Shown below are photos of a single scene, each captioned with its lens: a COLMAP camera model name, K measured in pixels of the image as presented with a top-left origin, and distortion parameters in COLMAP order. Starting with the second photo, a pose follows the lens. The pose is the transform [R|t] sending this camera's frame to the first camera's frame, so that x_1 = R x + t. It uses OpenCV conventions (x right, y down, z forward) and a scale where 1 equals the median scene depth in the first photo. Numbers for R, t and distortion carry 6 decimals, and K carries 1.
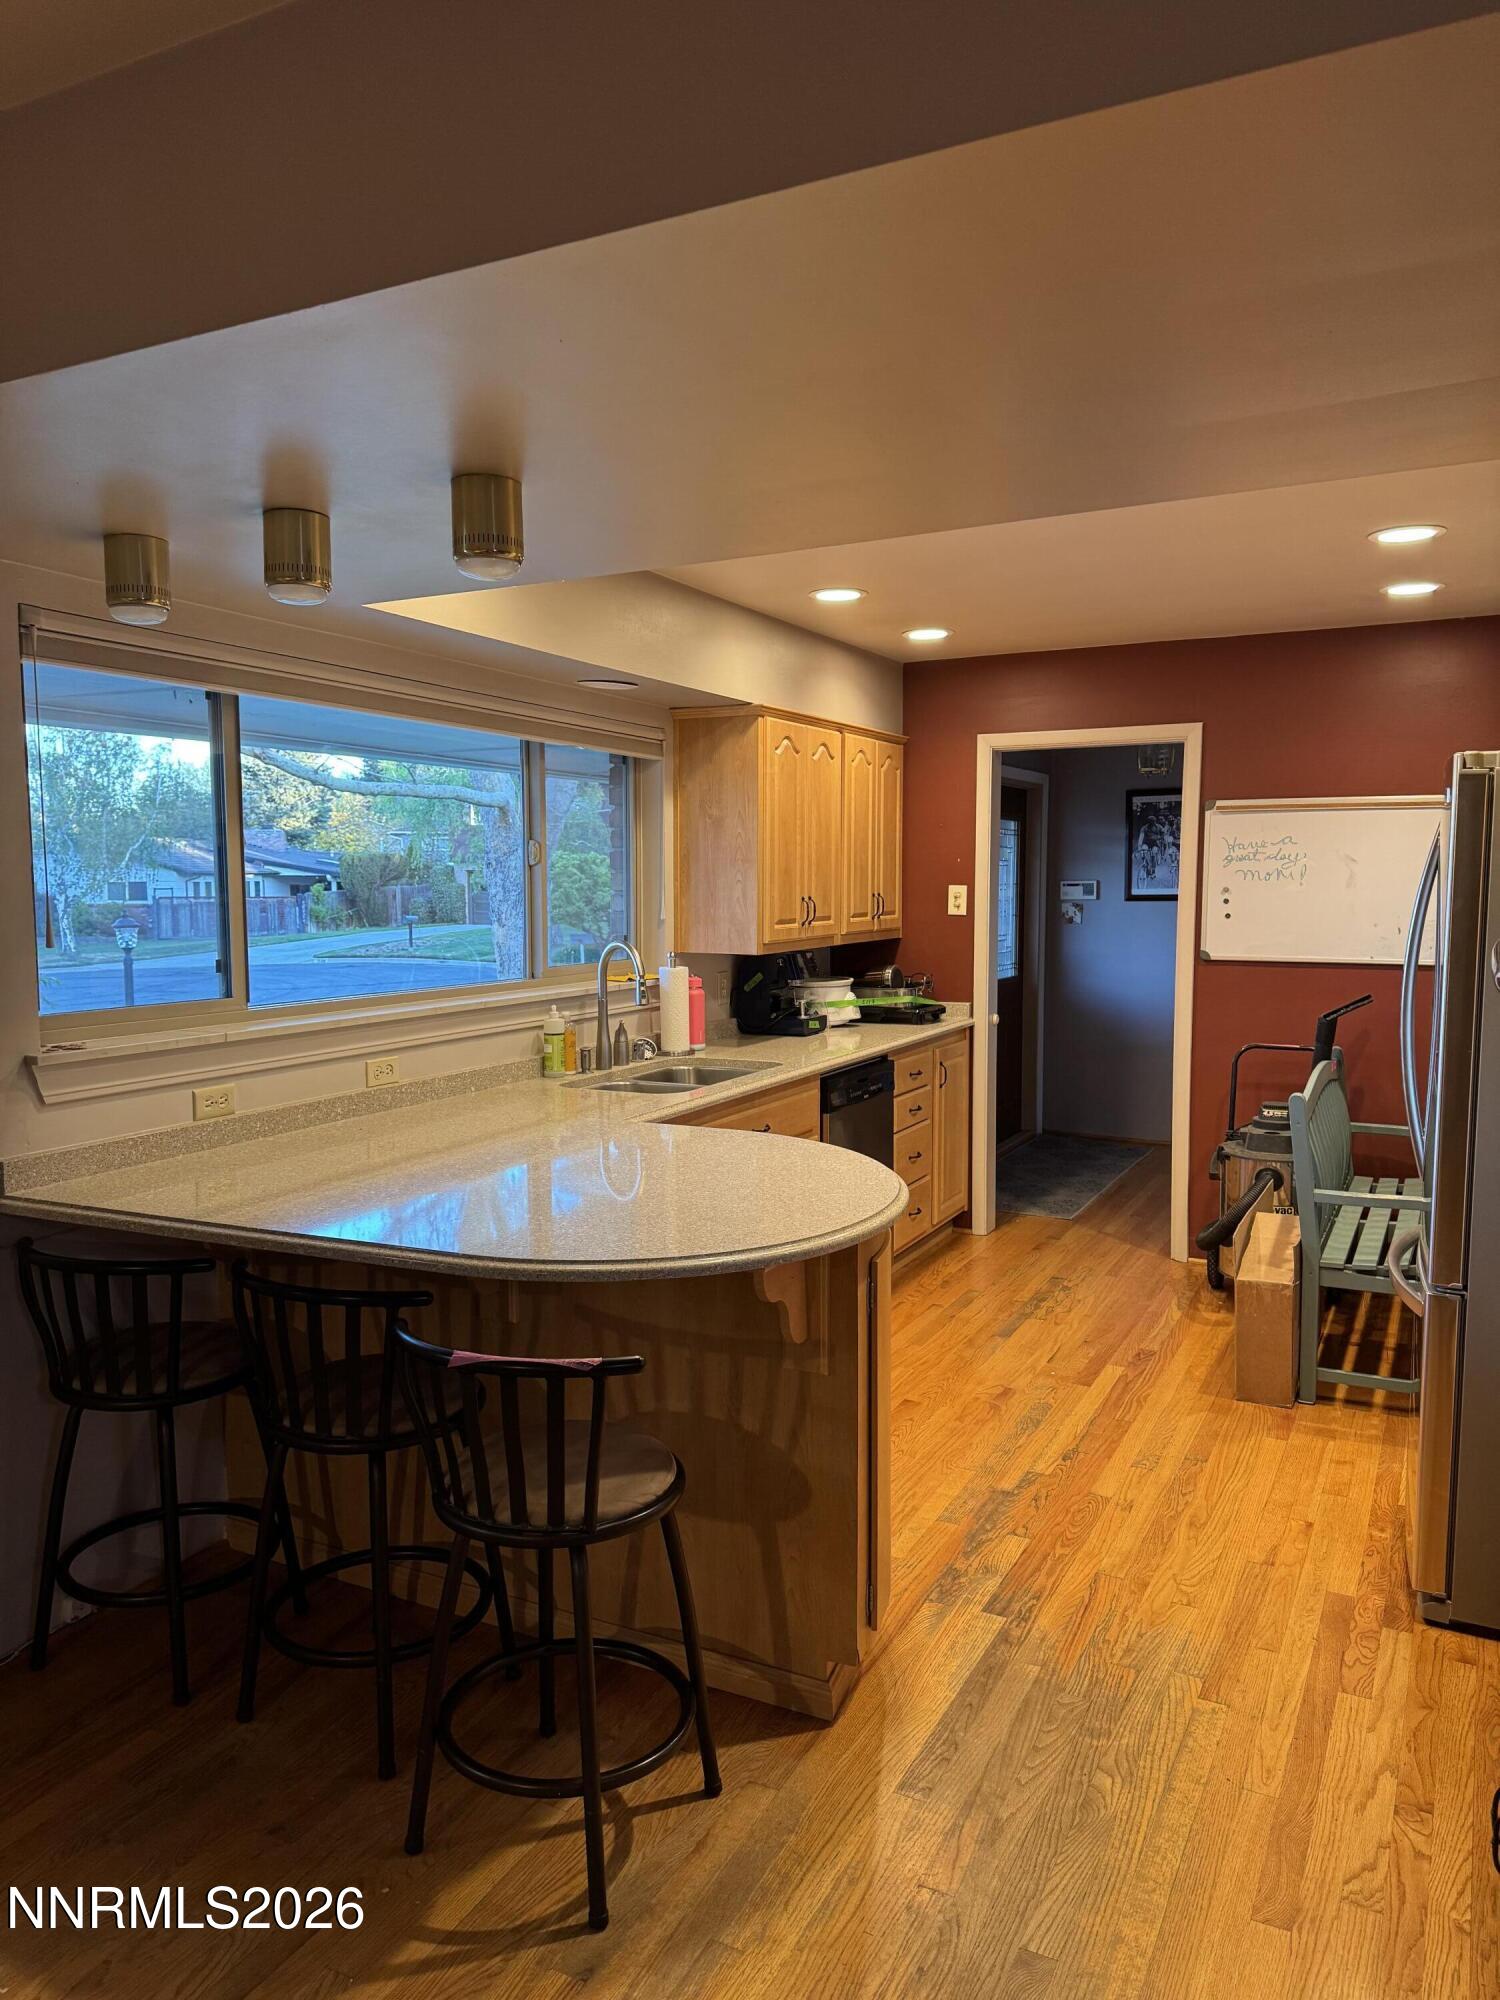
lens RADIAL K [[1408.0, 0, 750.8], [0, 1408.0, 986.8], [0, 0, 1]] dist [0.043283, -0.044053]
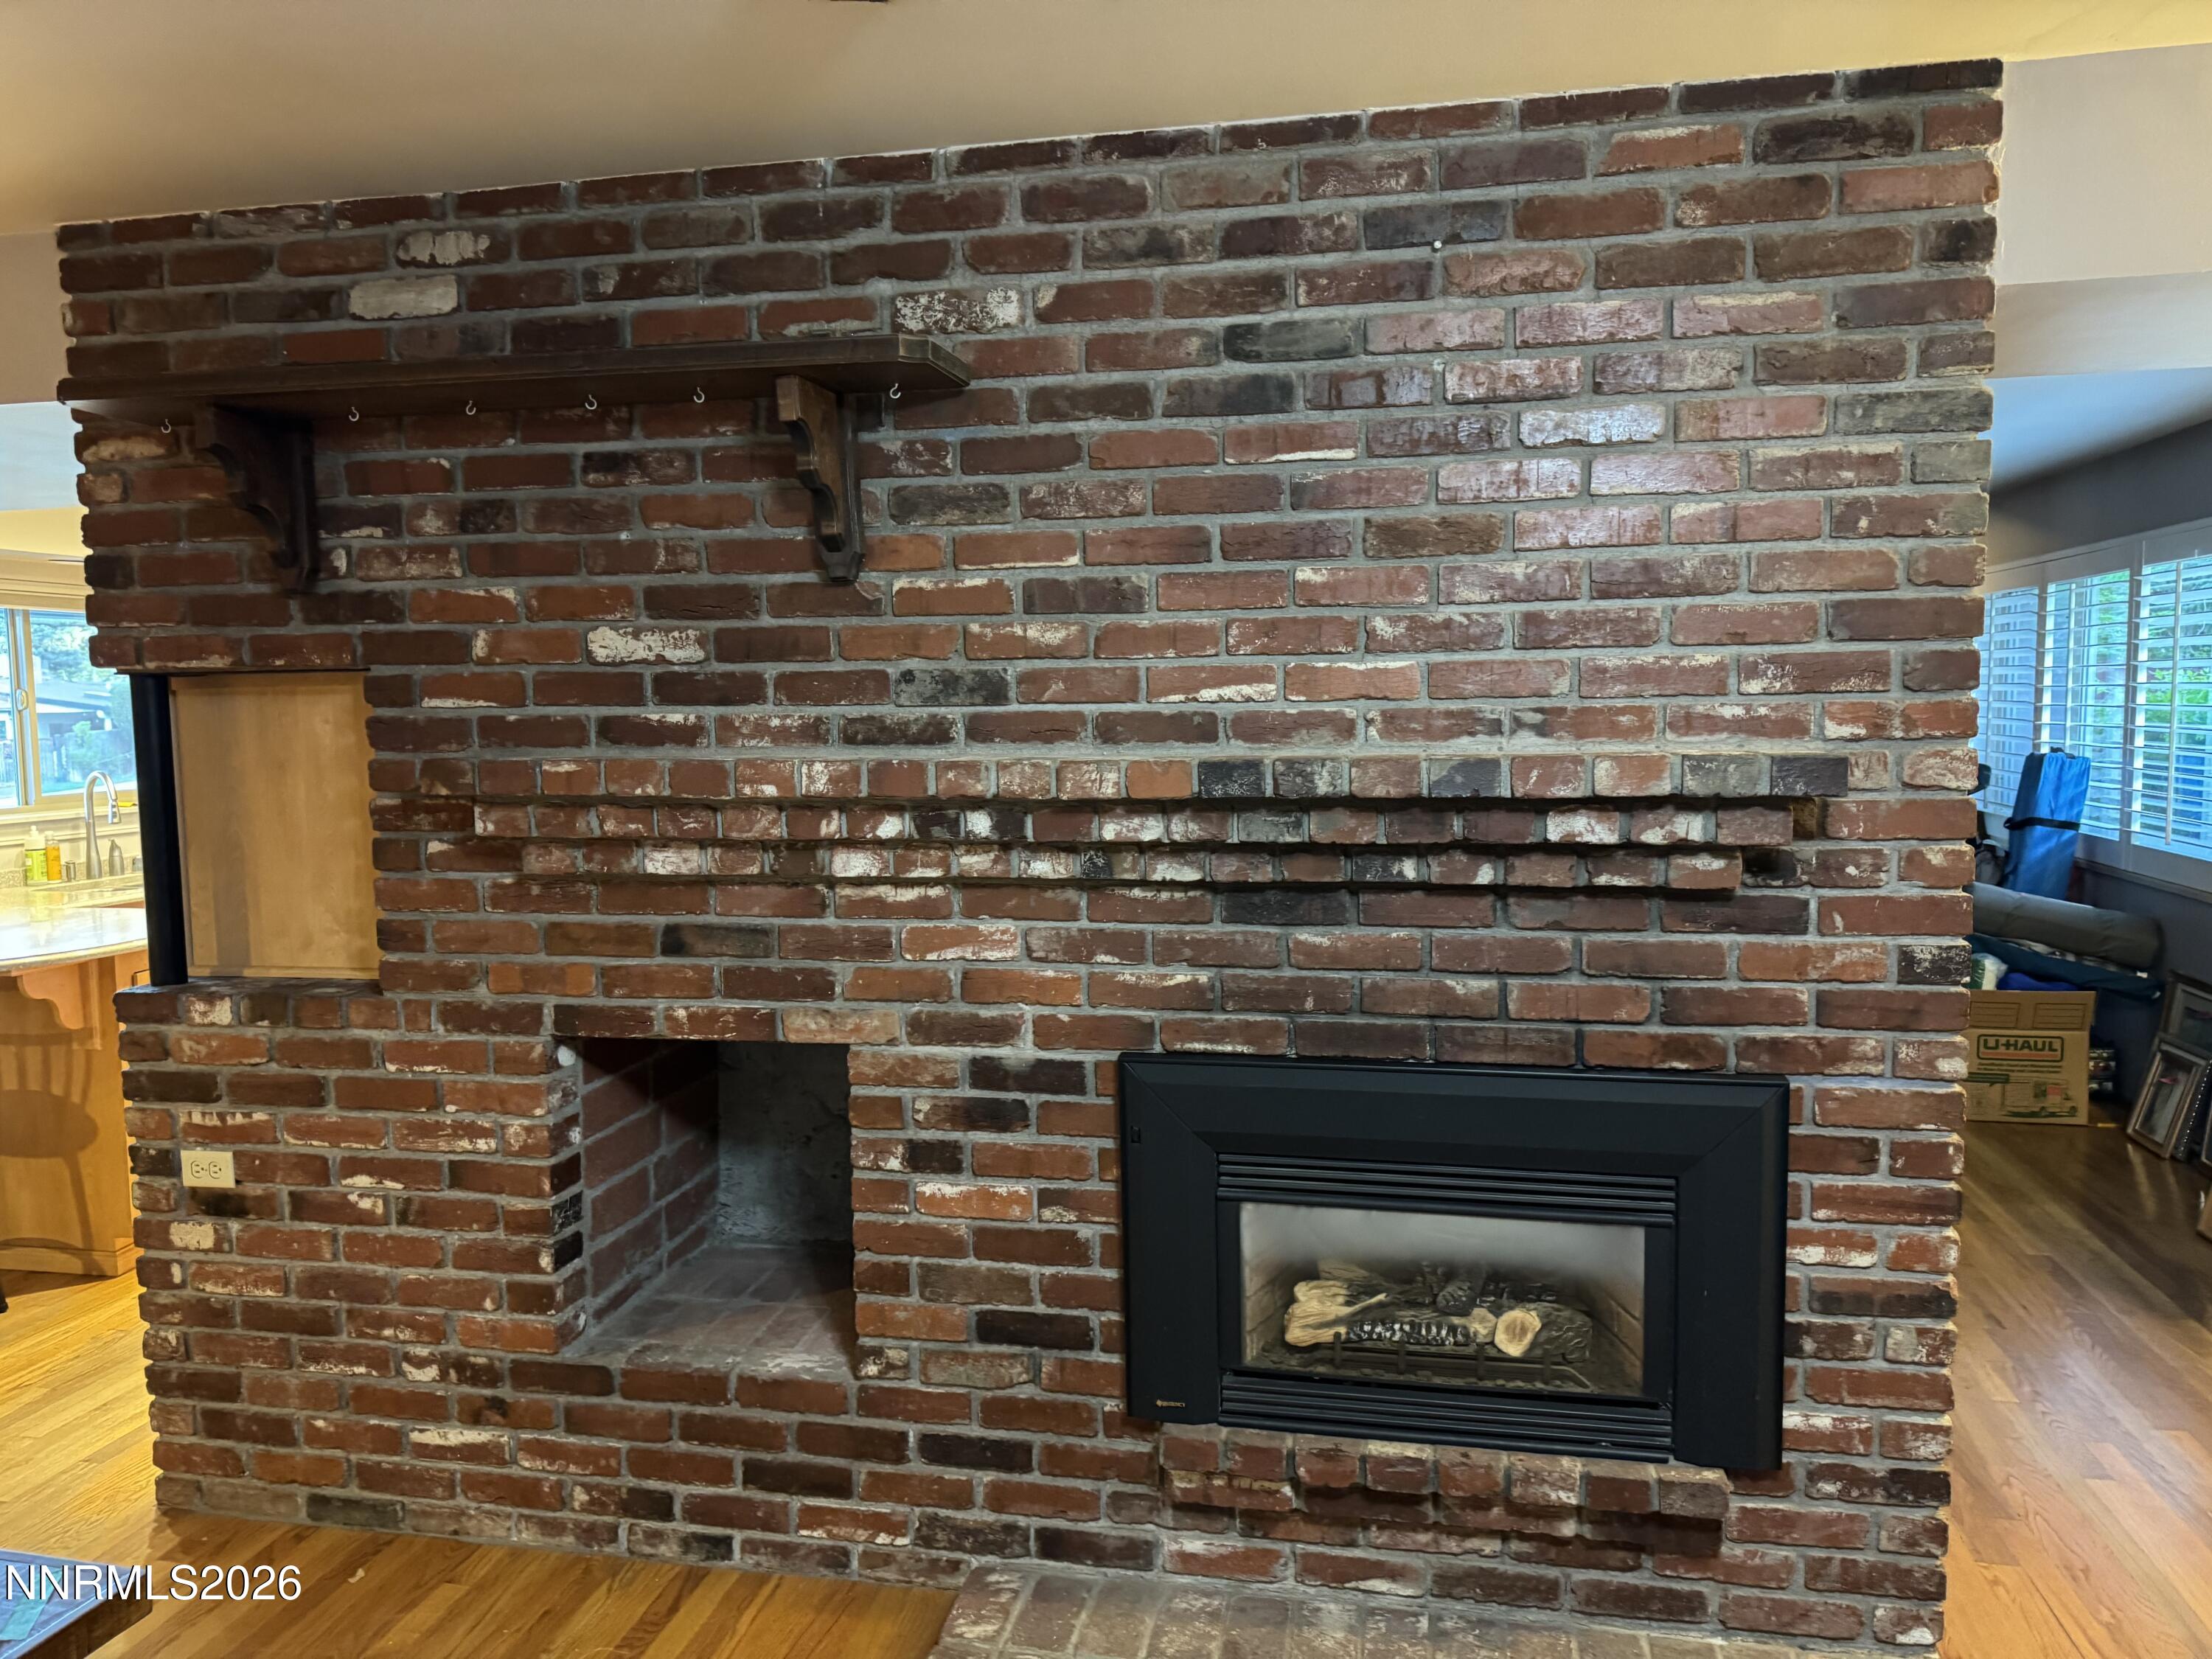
lens RADIAL K [[1557.3, 0, 1105.6], [0, 1557.3, 839.0], [0, 0, 1]] dist [0.043283, -0.044053]
pose [[0.965024, -0.024671, 0.260998, 0.395188], [0.023563, 0.999695, 0.007374, 0.035127], [-0.261100, -0.000966, 0.965311, -0.553144]]
